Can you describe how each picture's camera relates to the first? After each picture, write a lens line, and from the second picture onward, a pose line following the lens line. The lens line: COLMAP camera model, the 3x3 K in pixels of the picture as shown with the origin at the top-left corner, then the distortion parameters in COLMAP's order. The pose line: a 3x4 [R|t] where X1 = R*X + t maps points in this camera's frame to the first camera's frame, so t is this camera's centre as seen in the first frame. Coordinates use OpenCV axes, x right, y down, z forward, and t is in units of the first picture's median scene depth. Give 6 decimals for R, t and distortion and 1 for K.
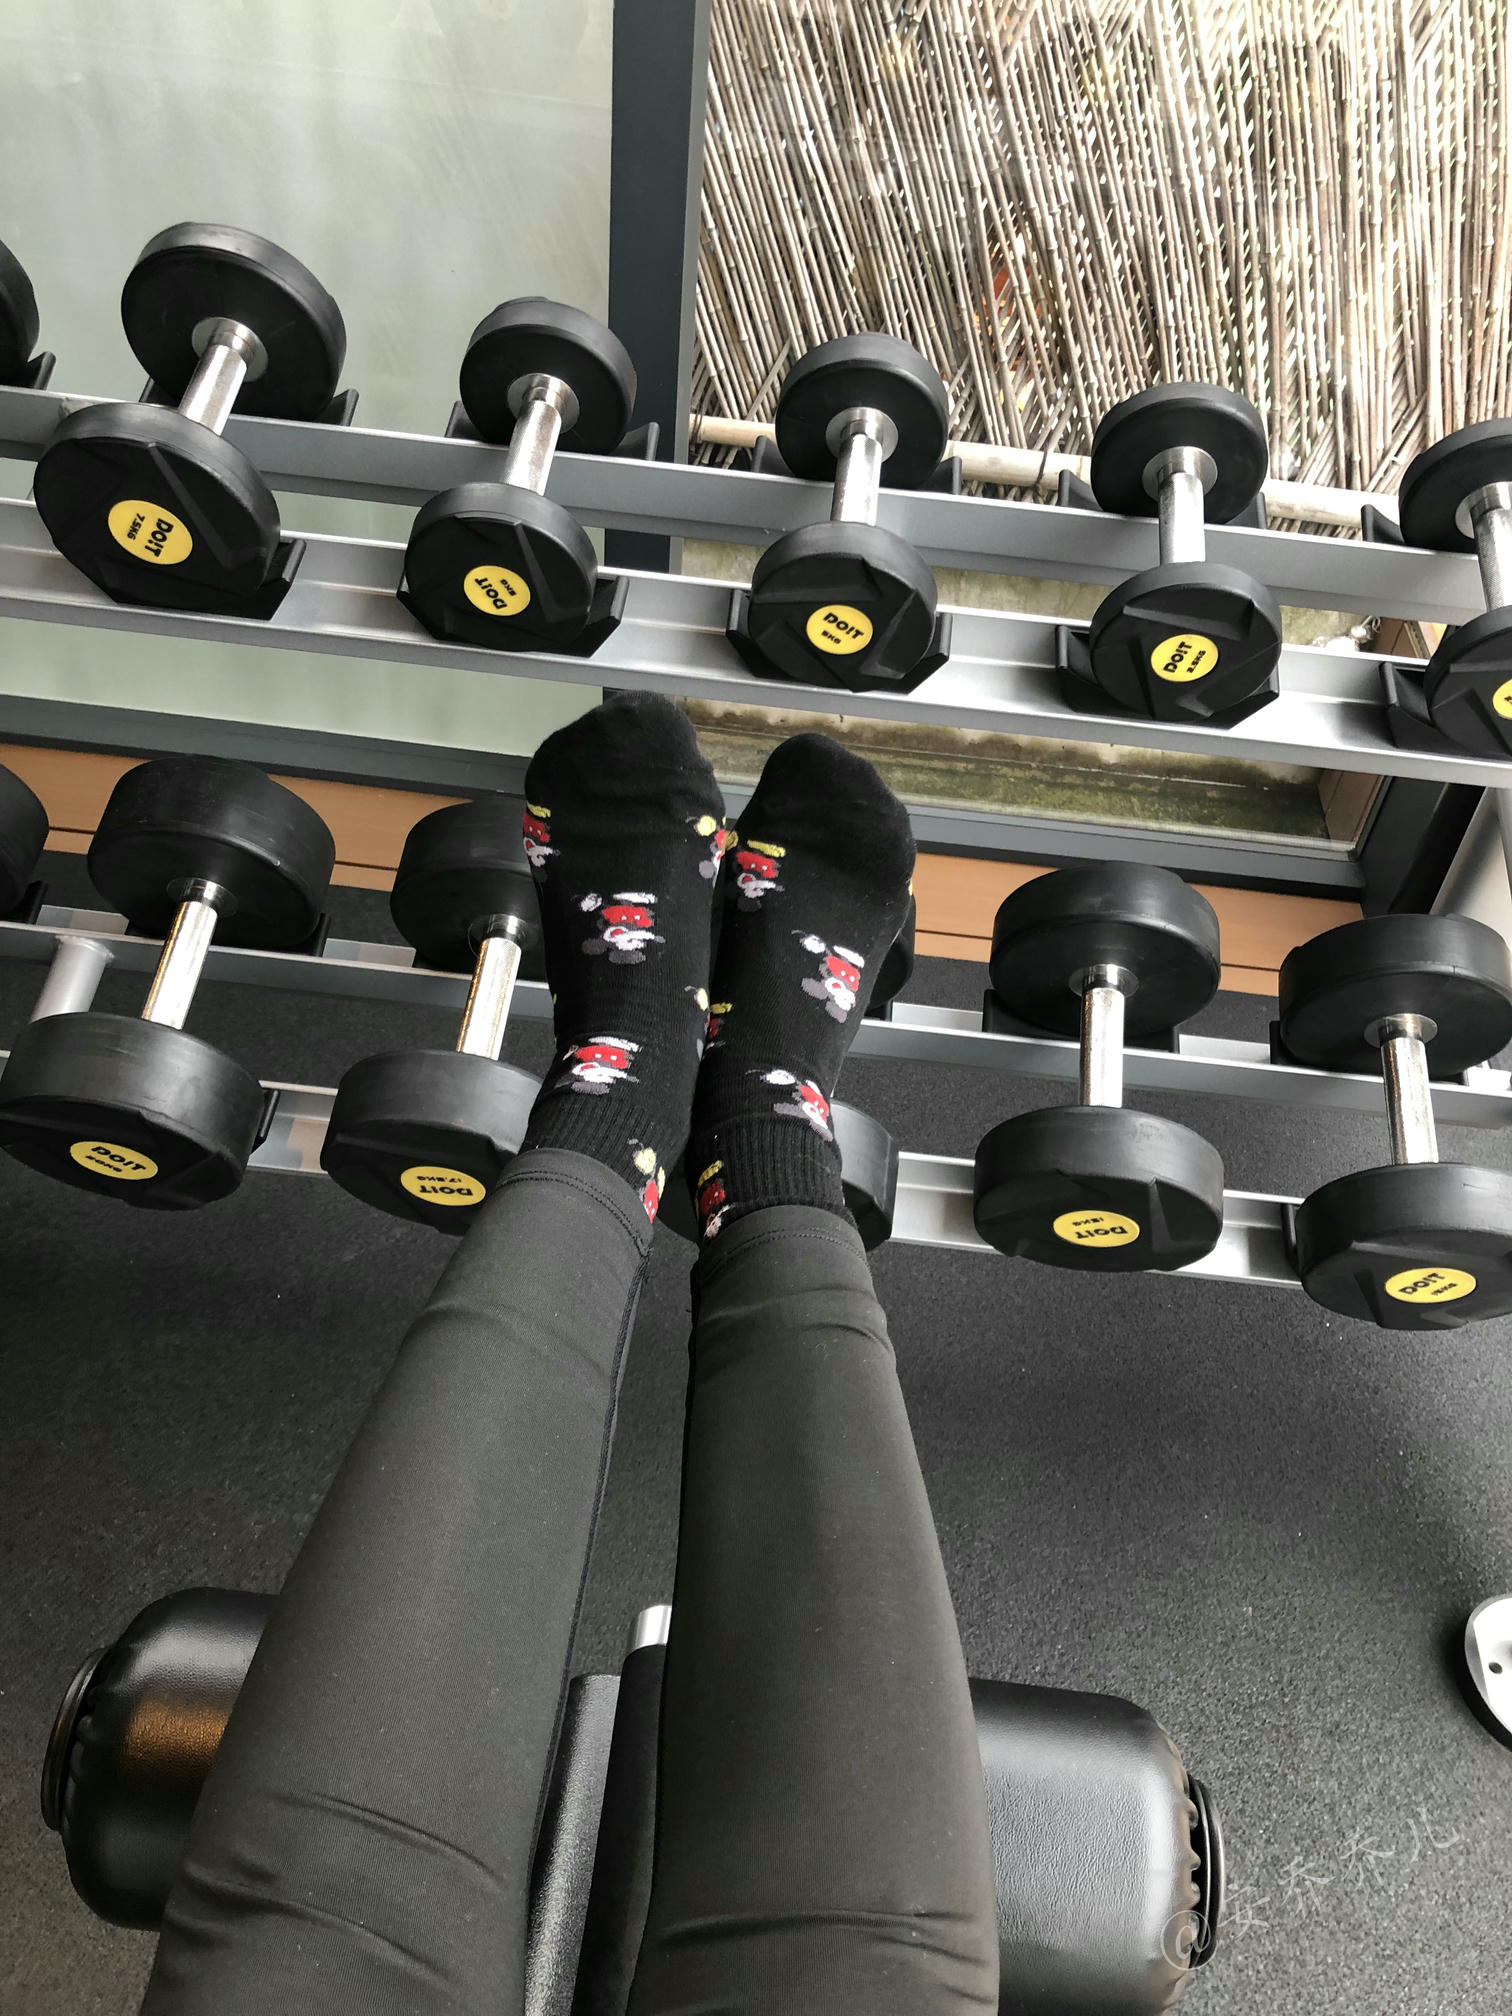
lens RADIAL K [[1651.5, 0, 773.1], [0, 1651.5, 1004.6], [0, 0, 1]] dist [0.023412, -0.020337]
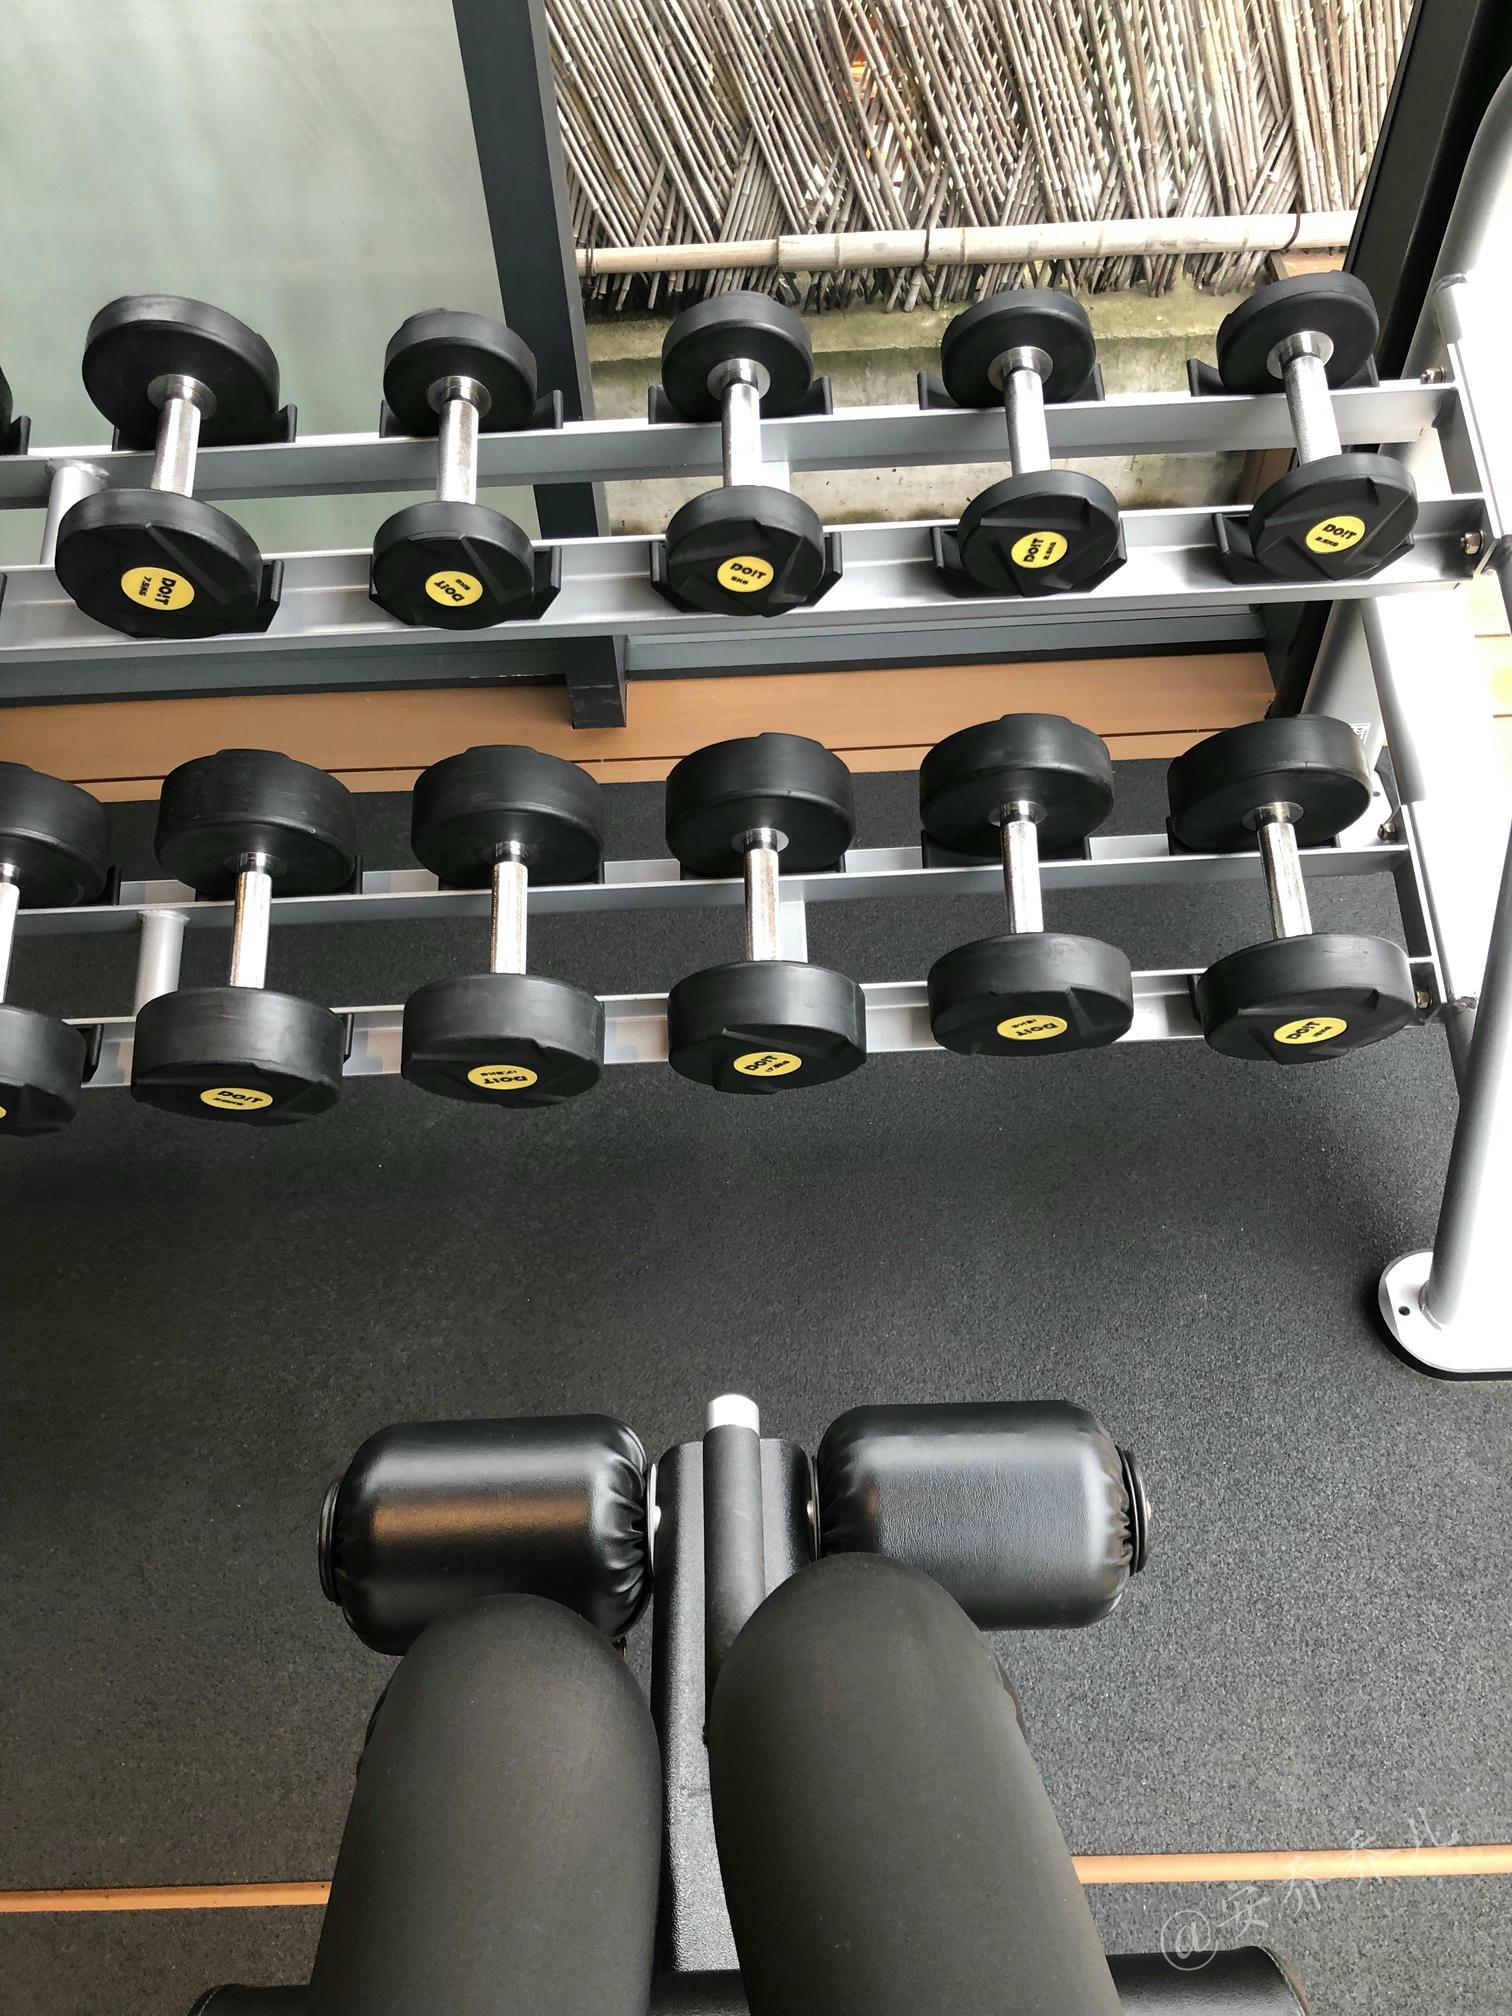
lens RADIAL K [[1651.5, 0, 747.4], [0, 1651.5, 1012.0], [0, 0, 1]] dist [0.023412, -0.020337]
pose [[0.986729, -0.158016, -0.037383, 0.033360], [0.162078, 0.972431, 0.167658, -0.110584], [0.009860, -0.171492, 0.985136, -0.196064]]
